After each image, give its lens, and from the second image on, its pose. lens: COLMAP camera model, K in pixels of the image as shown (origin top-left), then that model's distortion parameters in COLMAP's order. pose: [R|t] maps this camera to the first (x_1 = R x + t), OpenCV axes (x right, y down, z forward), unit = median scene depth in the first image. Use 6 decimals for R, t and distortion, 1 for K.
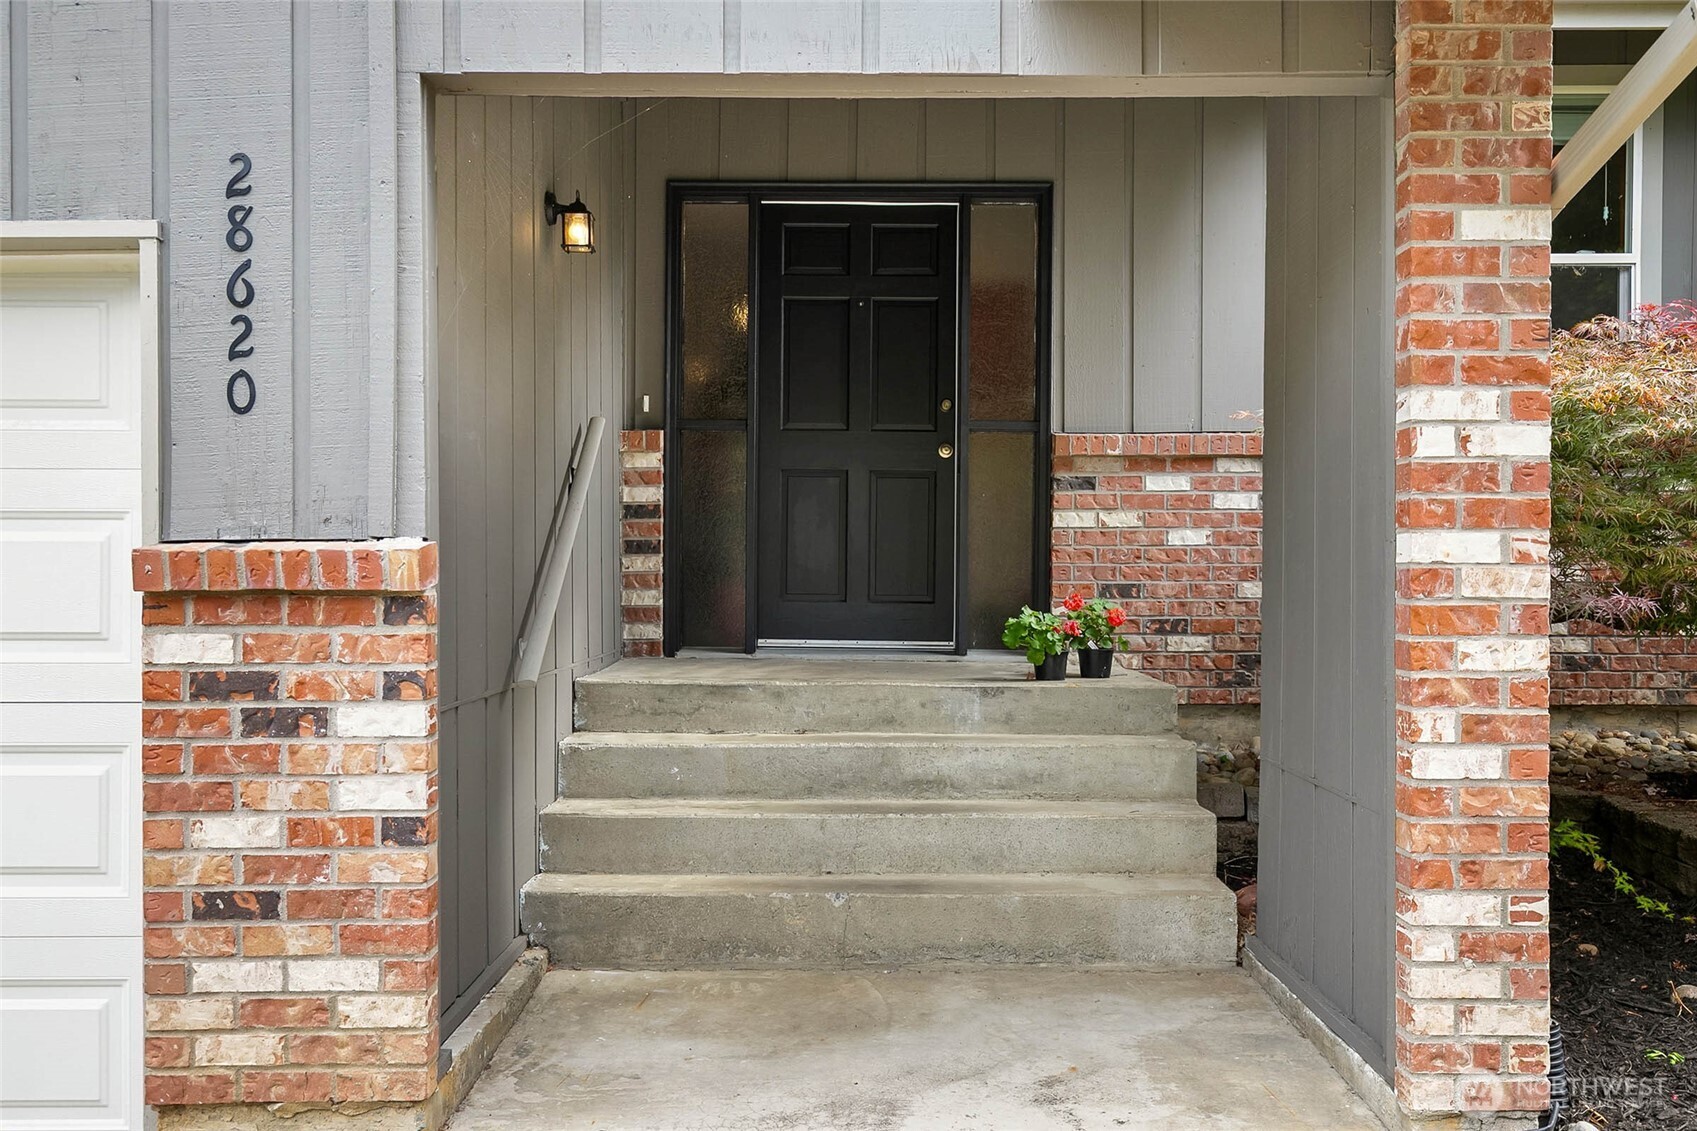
lens RADIAL K [[1429.6, 0, 847.7], [0, 1429.6, 483.8], [0, 0, 1]] dist [0.007387, 0.001343]
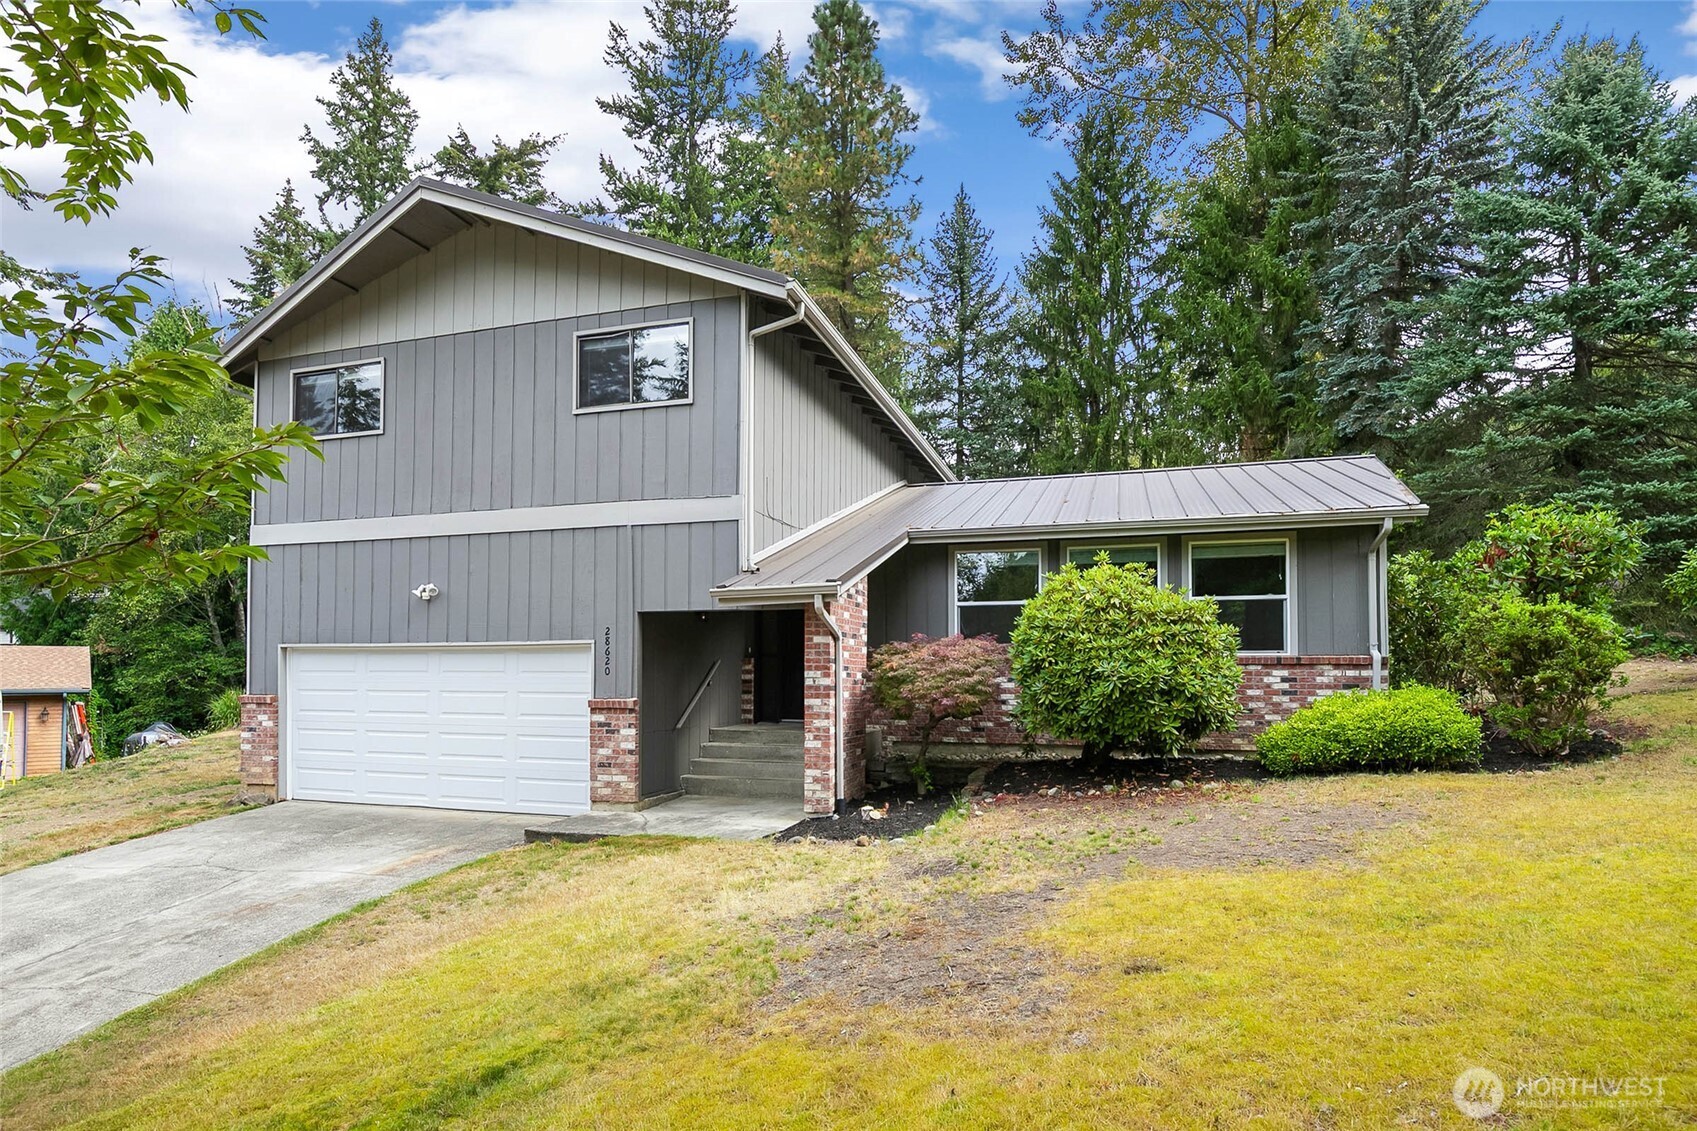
lens RADIAL K [[810.1, 0, 857.5], [0, 810.1, 575.0], [0, 0, 1]] dist [-0.009639, 0.000798]
pose [[0.965799, -0.031164, -0.257413, 1.343756], [0.012795, 0.997270, -0.072730, -0.197853], [0.258977, 0.066949, 0.963560, -1.807256]]
